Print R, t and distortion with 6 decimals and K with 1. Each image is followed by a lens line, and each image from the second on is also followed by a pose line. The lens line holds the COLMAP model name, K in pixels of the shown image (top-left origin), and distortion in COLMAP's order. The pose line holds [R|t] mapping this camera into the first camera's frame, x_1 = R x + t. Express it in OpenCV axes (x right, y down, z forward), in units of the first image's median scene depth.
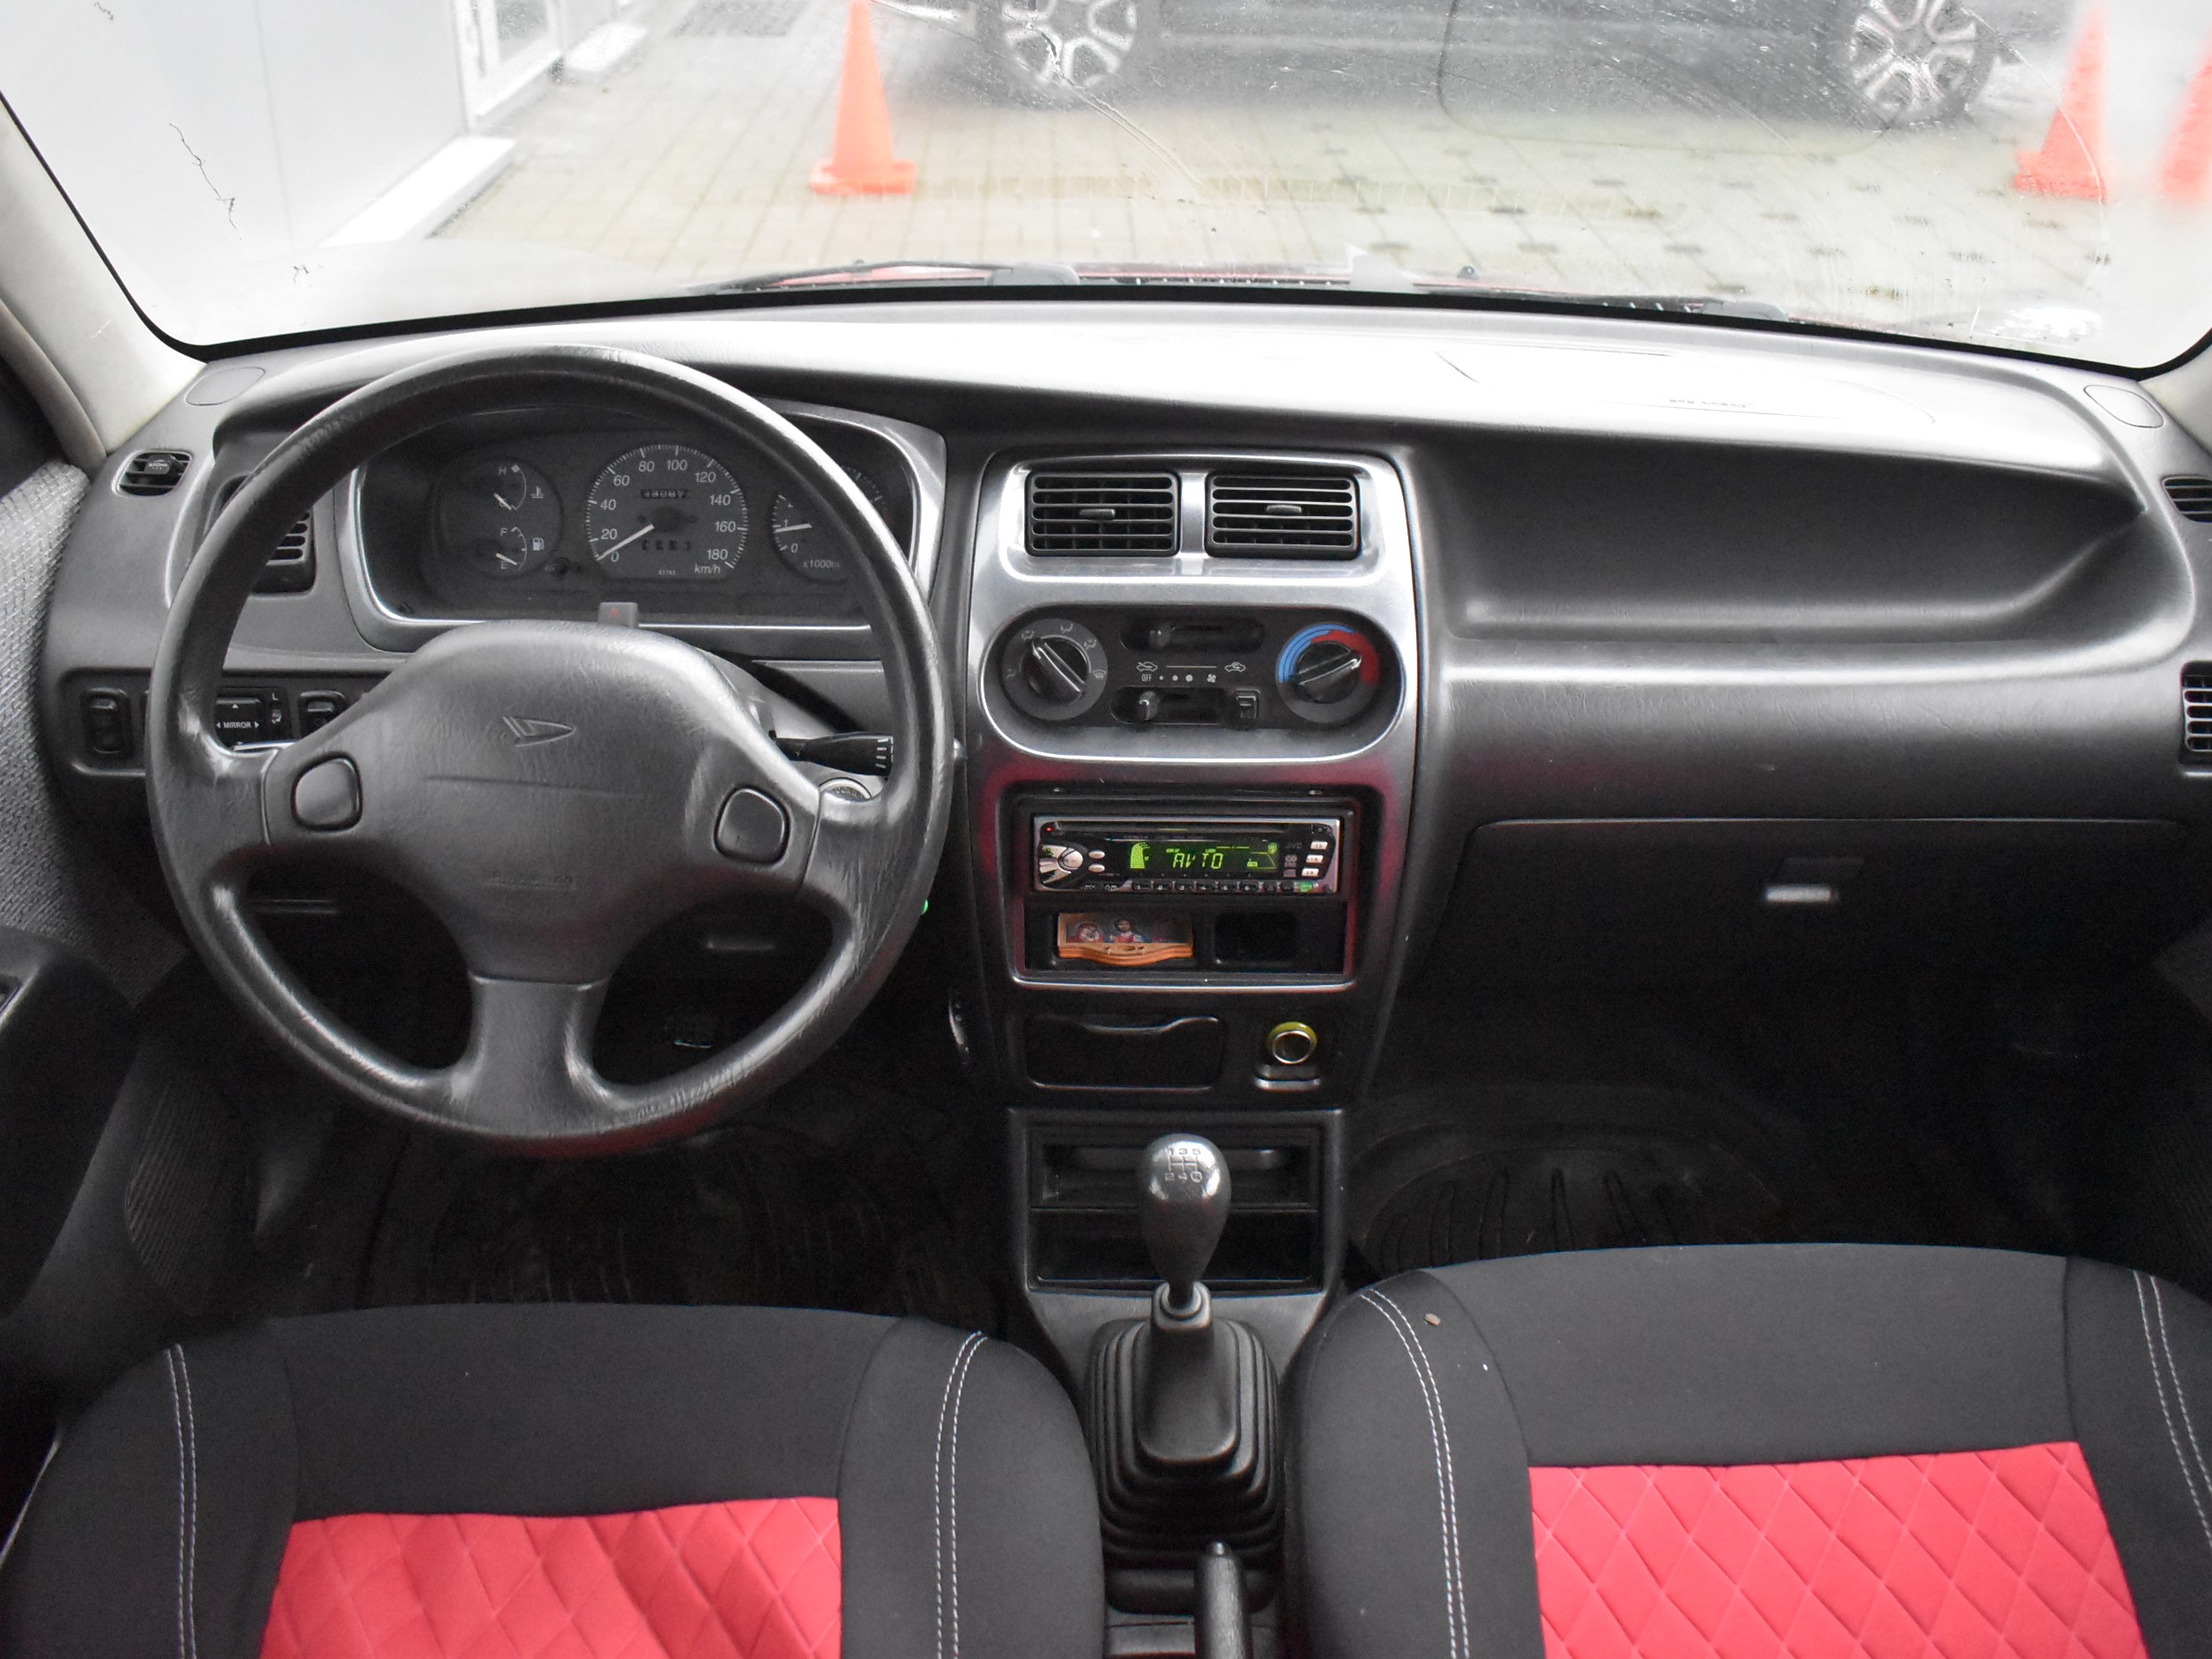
lens RADIAL K [[2004.3, 0, 1105.6], [0, 2004.3, 753.7], [0, 0, 1]] dist [-0.099462, 0.011880]
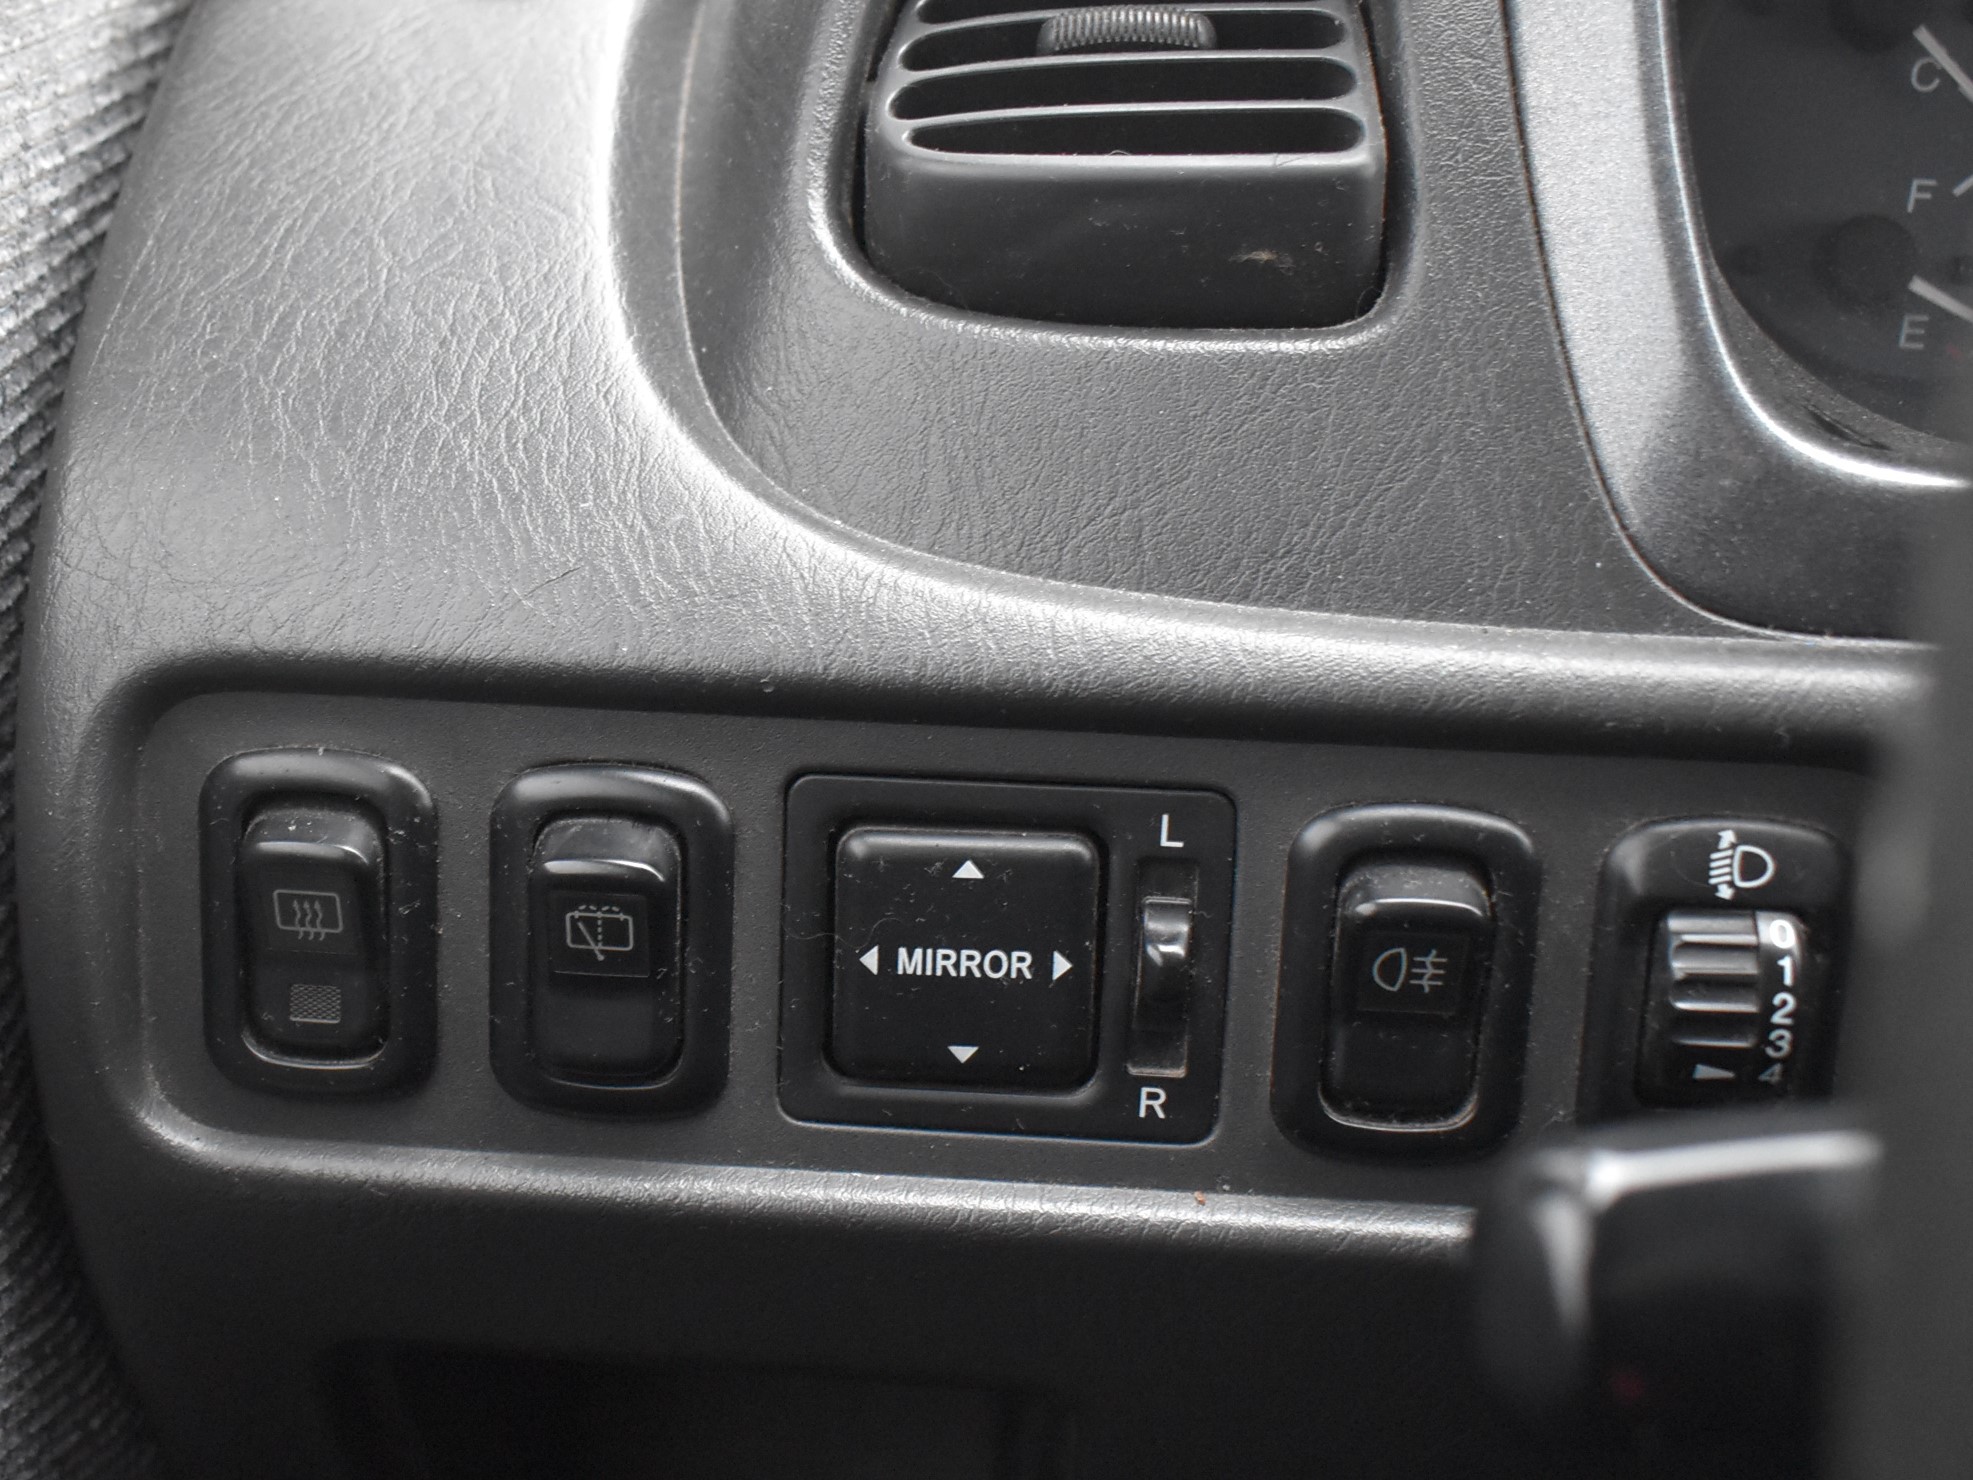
lens RADIAL K [[2542.5, 0, 986.5], [0, 2542.5, 740.0], [0, 0, 1]] dist [-0.077693, 0.003895]
pose [[0.997037, 0.035916, -0.068024, -0.419486], [-0.040882, 0.996488, -0.073078, -0.018356], [0.065161, 0.075643, 0.995004, 0.732052]]
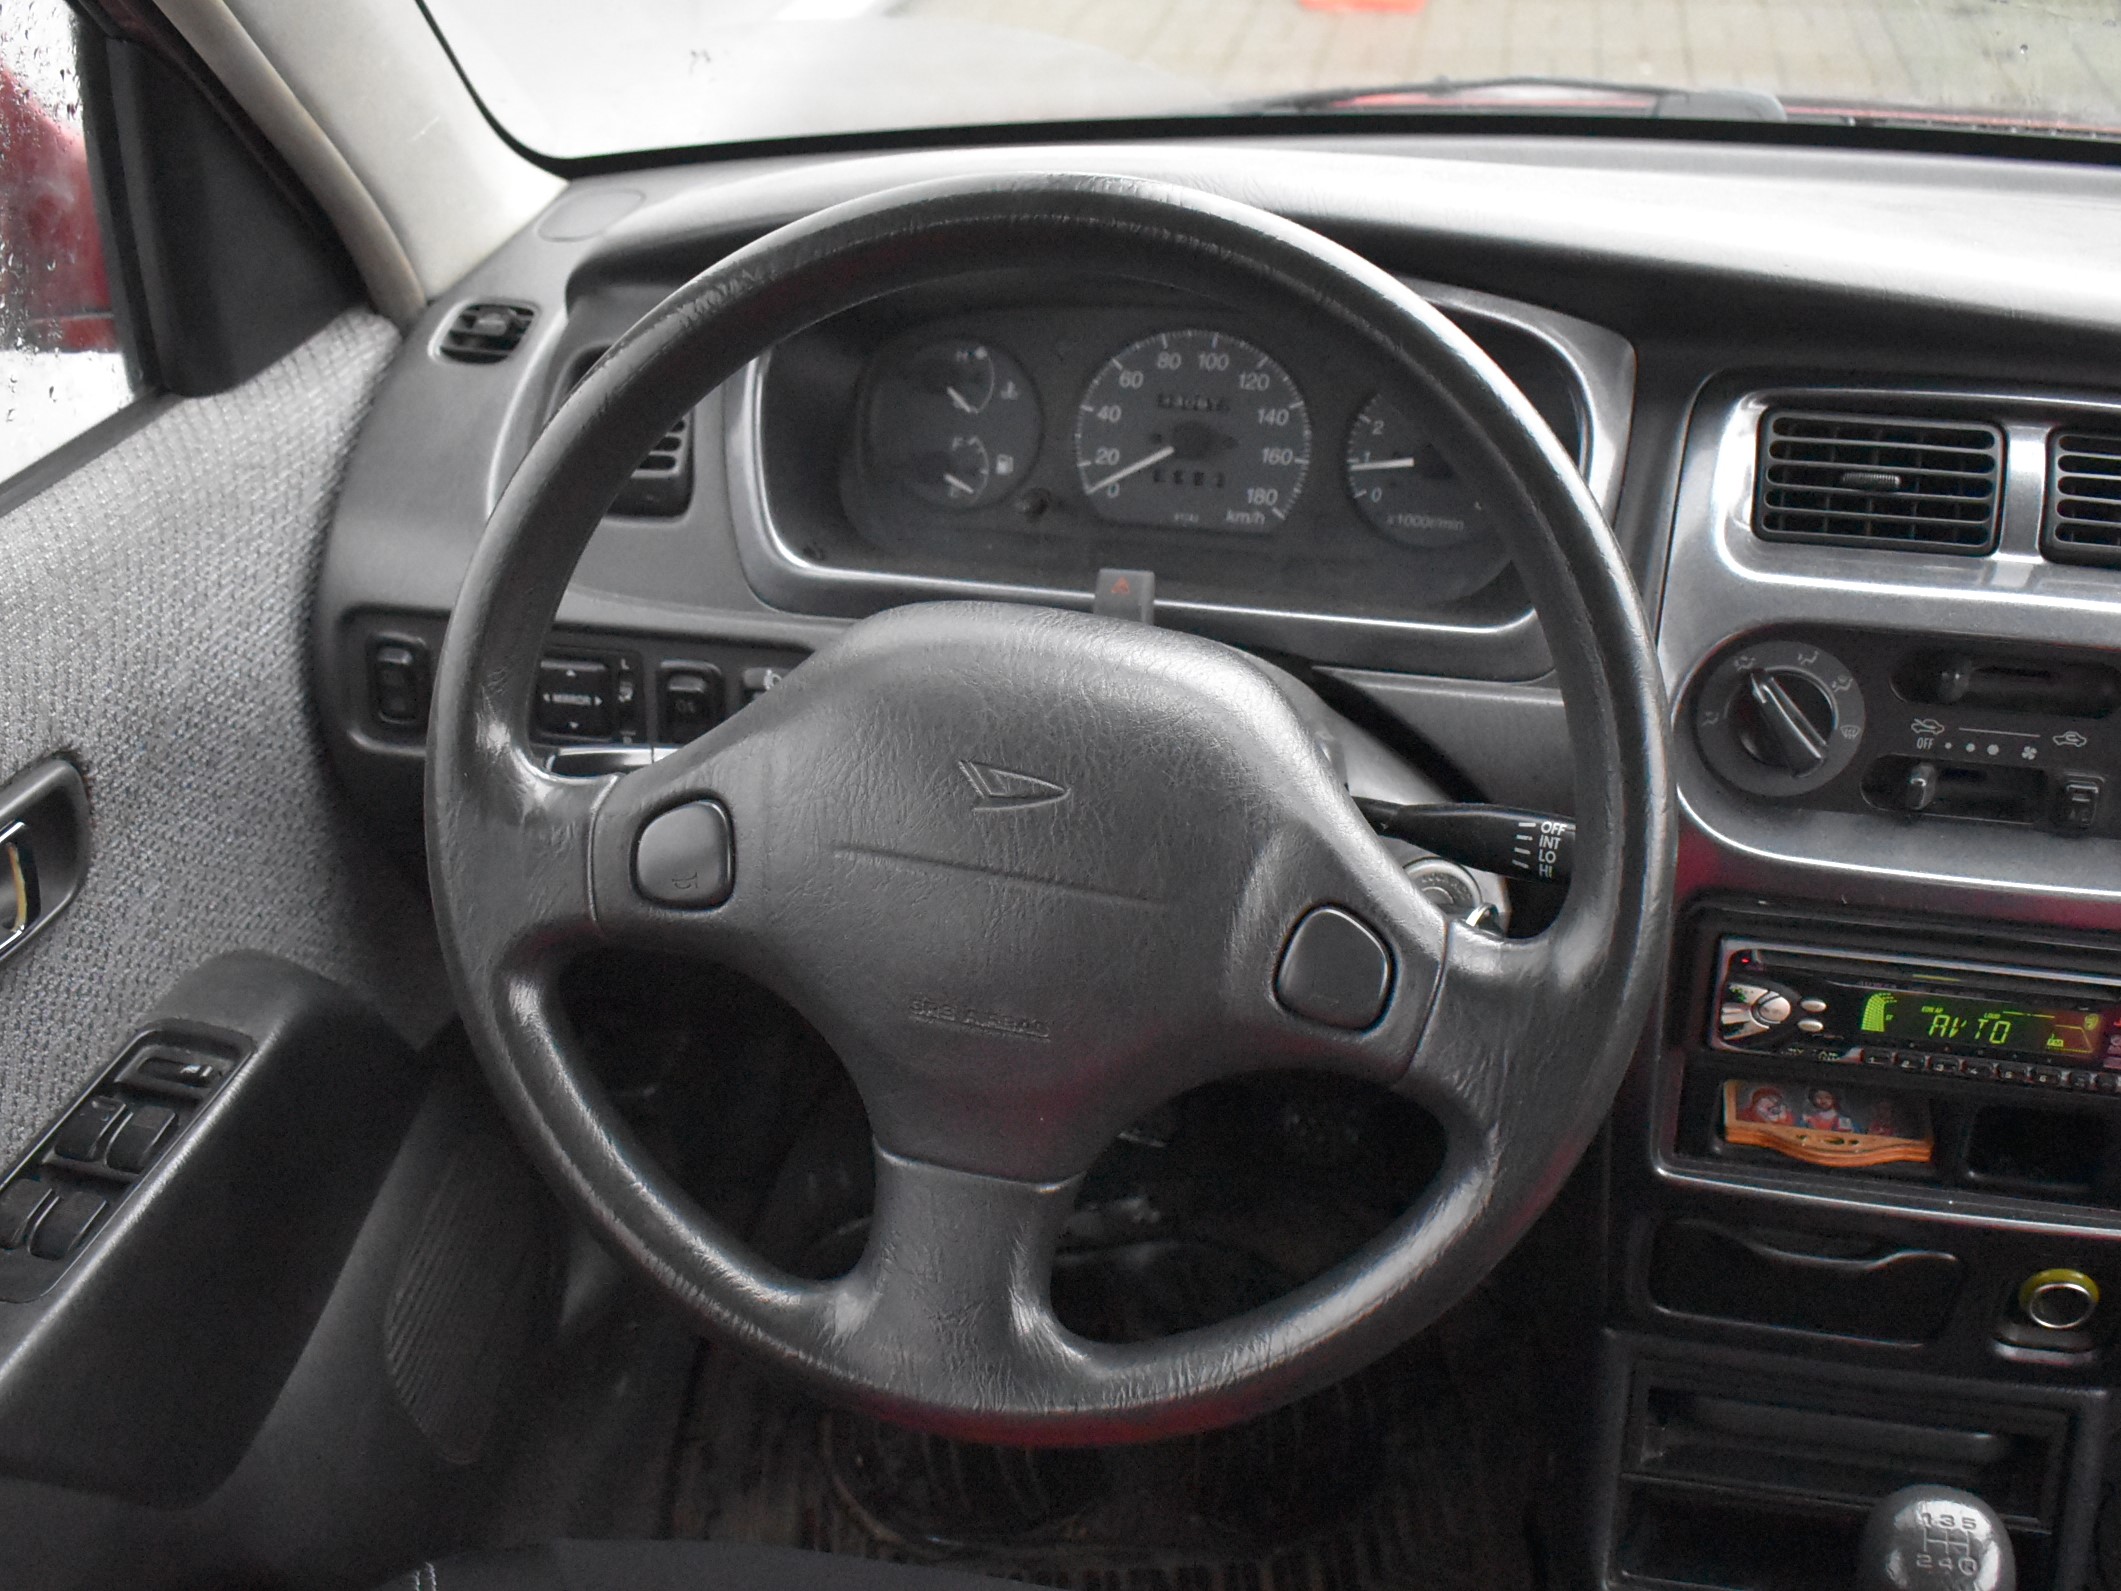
lens RADIAL K [[2318.2, 0, 1060.5], [0, 2318.2, 795.5], [0, 0, 1]] dist [-0.105083, 0.006904]
pose [[0.972867, 0.088169, -0.213906, -0.089222], [-0.076549, 0.995135, 0.062026, -0.044794], [0.218334, -0.043969, 0.974883, 0.225985]]
